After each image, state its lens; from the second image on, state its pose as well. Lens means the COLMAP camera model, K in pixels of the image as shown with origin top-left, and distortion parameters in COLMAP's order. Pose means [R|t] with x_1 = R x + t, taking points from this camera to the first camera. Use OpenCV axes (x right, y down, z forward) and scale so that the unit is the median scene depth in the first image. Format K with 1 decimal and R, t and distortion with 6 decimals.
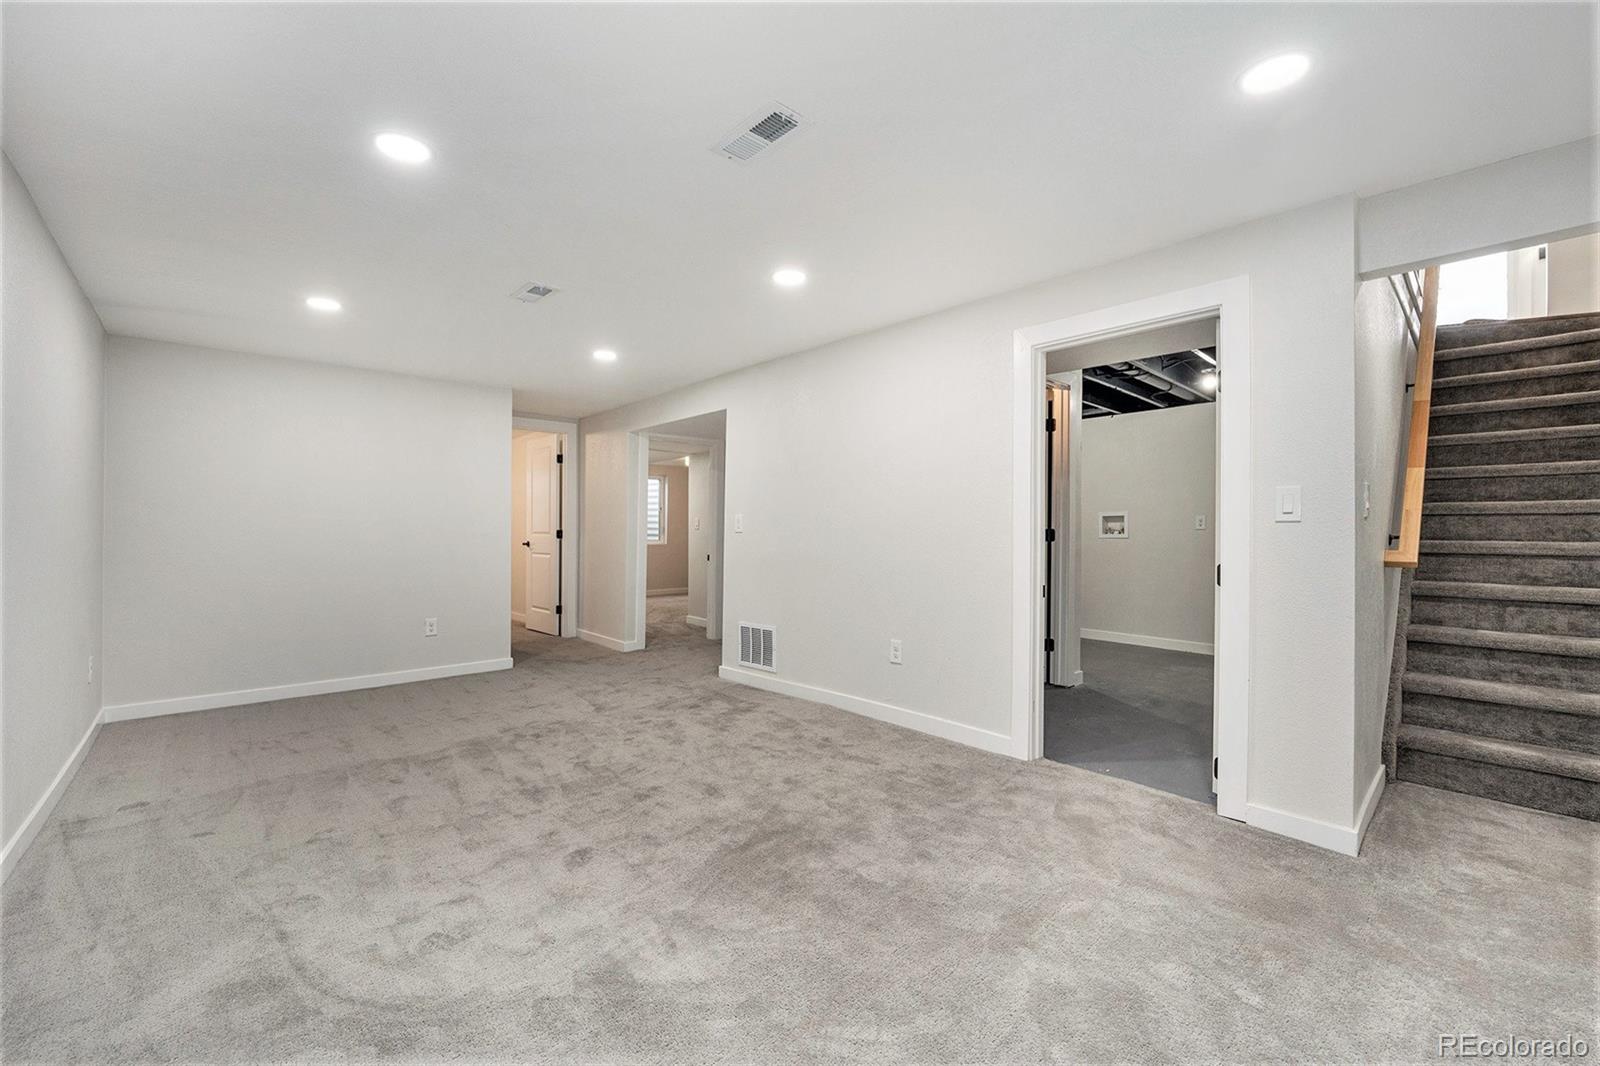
lens RADIAL K [[659.5, 0, 803.6], [0, 659.5, 533.5], [0, 0, 1]] dist [-0.018307, -0.000004]
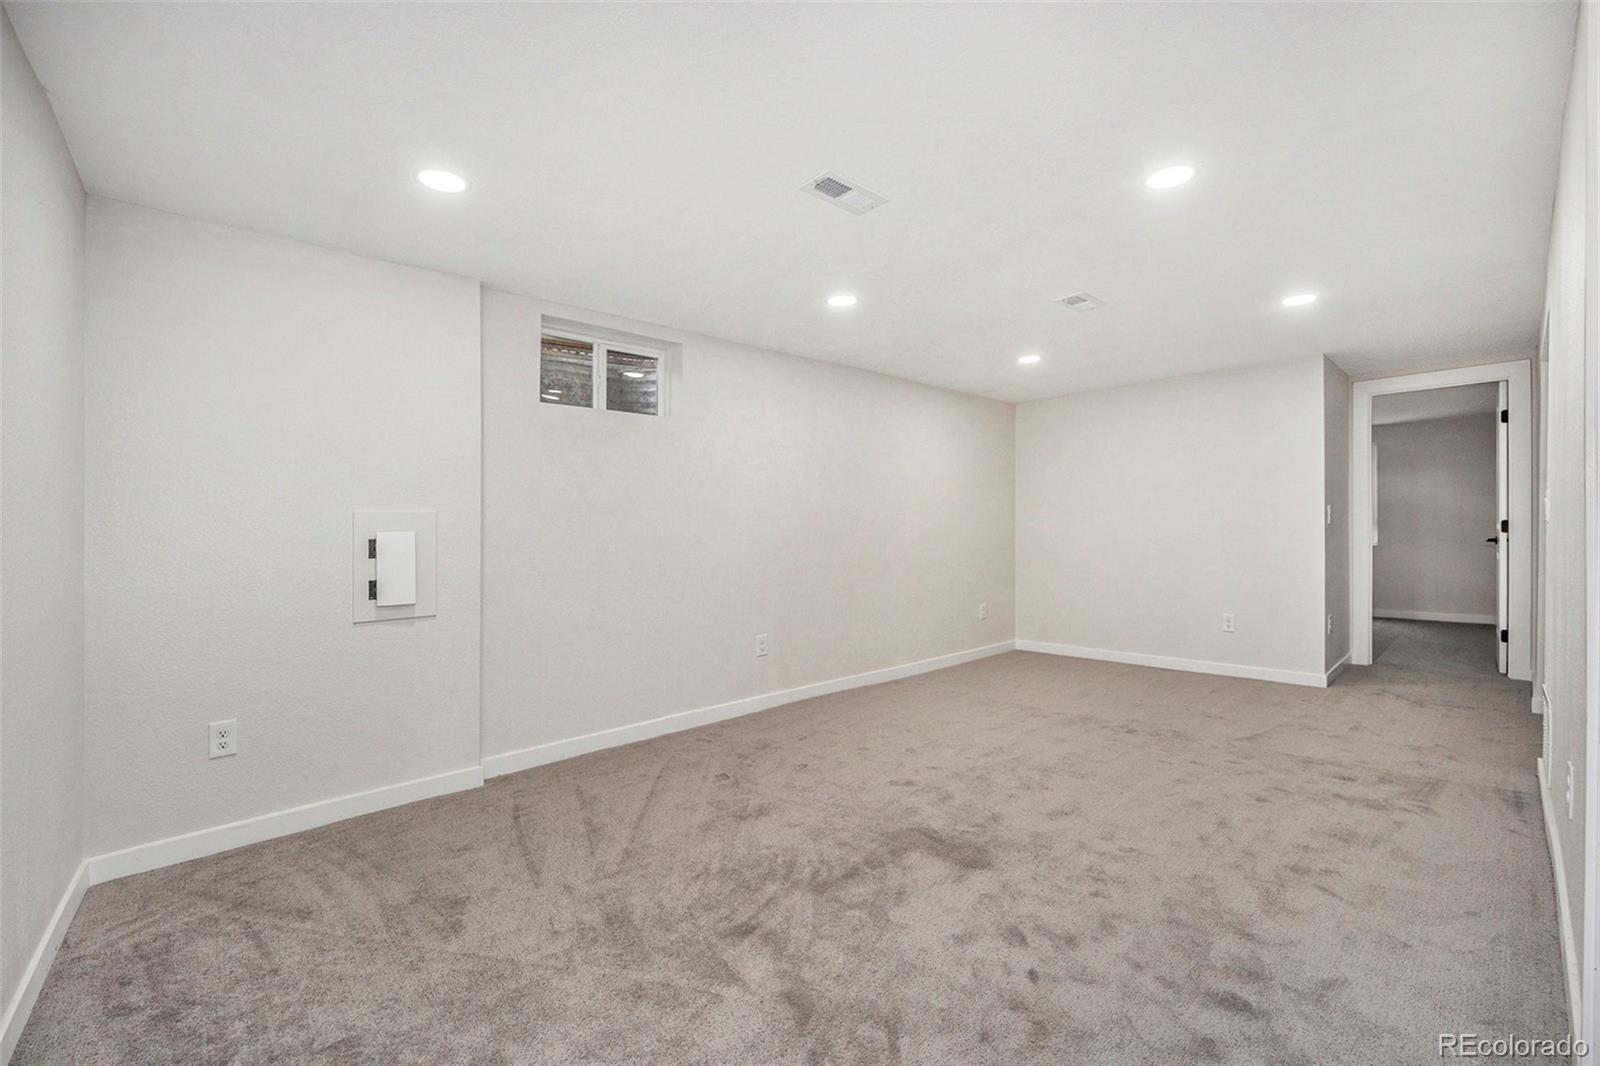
lens RADIAL K [[659.5, 0, 803.6], [0, 659.5, 533.5], [0, 0, 1]] dist [-0.018307, -0.000004]
pose [[0.015656, 0.000606, -0.999877, 0.581679], [0.002620, 0.999996, 0.000648, 0.006034], [0.999874, -0.002630, 0.015654, 0.490910]]
